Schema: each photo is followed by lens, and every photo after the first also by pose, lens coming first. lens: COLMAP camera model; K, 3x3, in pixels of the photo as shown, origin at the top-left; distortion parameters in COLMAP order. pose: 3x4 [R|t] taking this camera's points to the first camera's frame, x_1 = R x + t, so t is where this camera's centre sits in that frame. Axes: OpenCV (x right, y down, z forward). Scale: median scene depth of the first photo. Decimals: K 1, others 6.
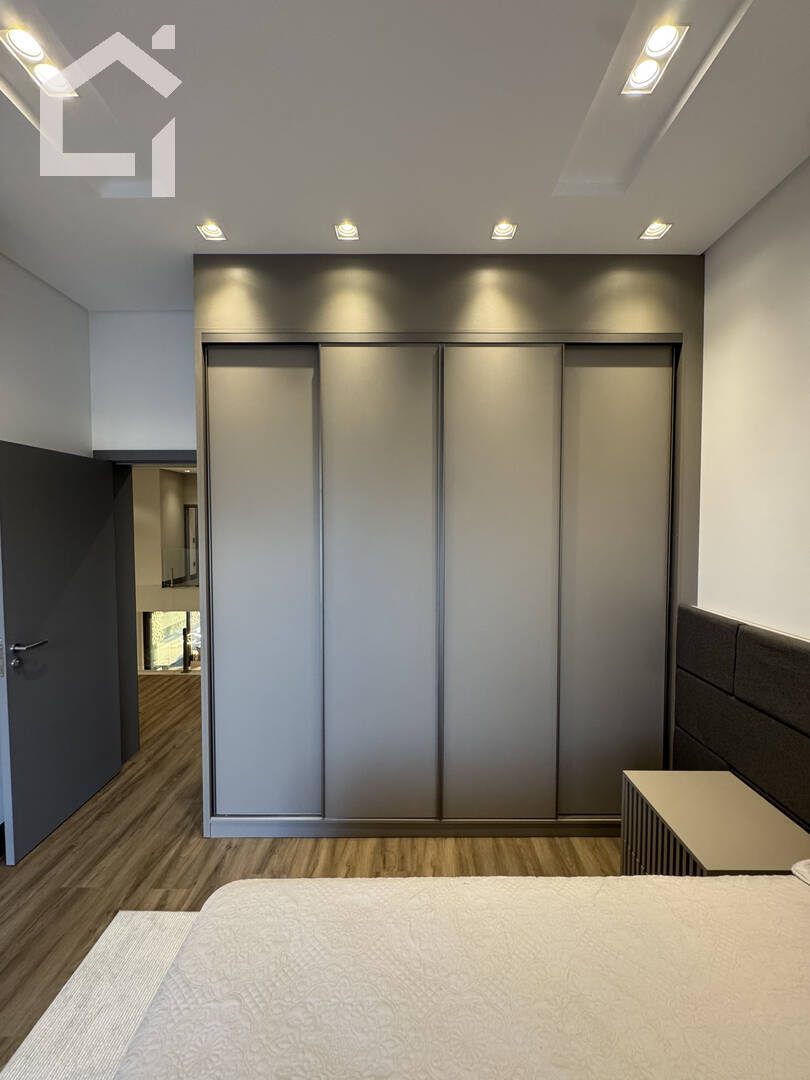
lens RADIAL K [[430.2, 0, 405.0], [0, 430.2, 540.0], [0, 0, 1]] dist [-0.008356, 0.000076]
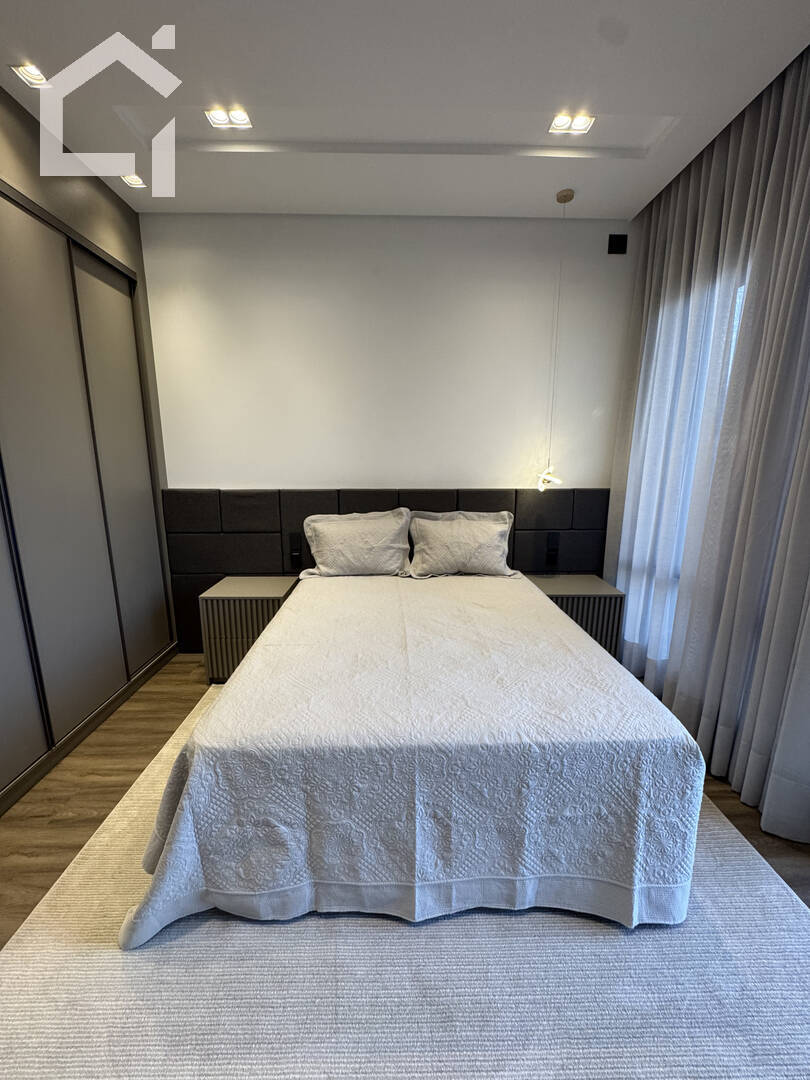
lens RADIAL K [[430.2, 0, 405.0], [0, 430.2, 540.0], [0, 0, 1]] dist [-0.008356, 0.000076]
pose [[-0.022108, -0.201434, 0.979253, -0.764159], [0.040321, 0.978515, 0.202193, 0.067447], [-0.998942, 0.043955, -0.013511, 0.253472]]
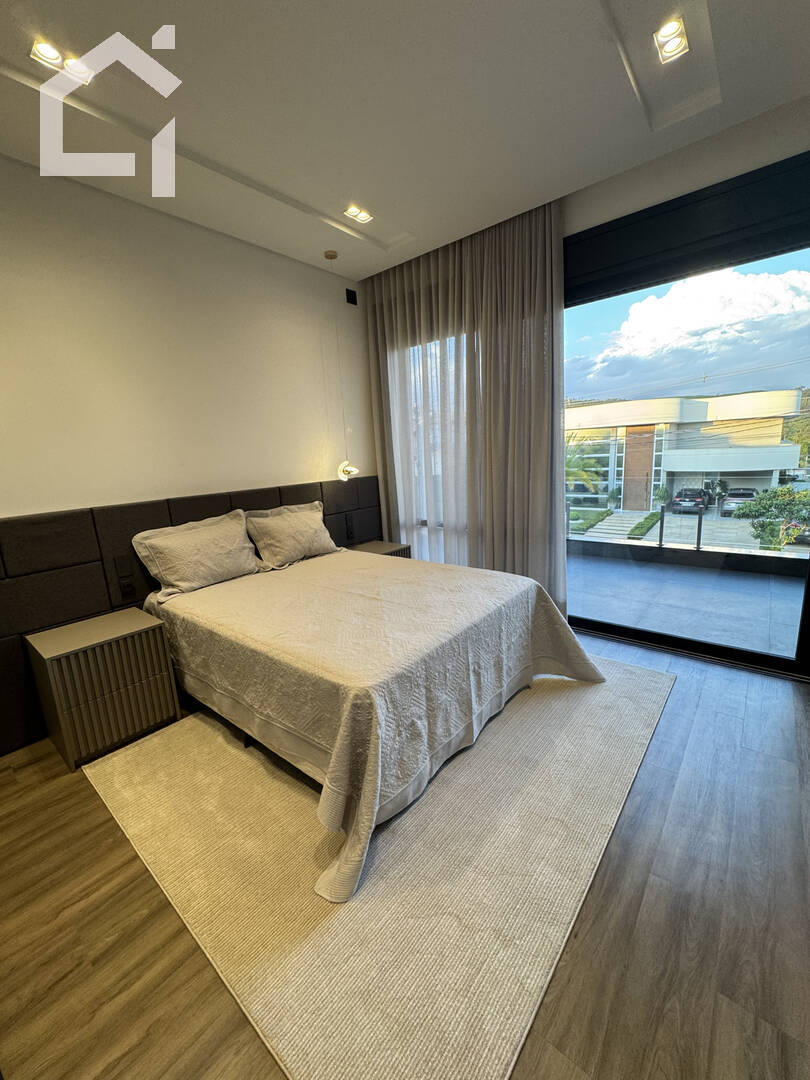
lens RADIAL K [[430.2, 0, 405.0], [0, 430.2, 540.0], [0, 0, 1]] dist [-0.008356, 0.000076]
pose [[-0.767913, -0.097917, 0.633026, -0.717078], [0.072511, 0.968607, 0.237787, 0.045672], [-0.636437, 0.228501, -0.736706, 0.962605]]
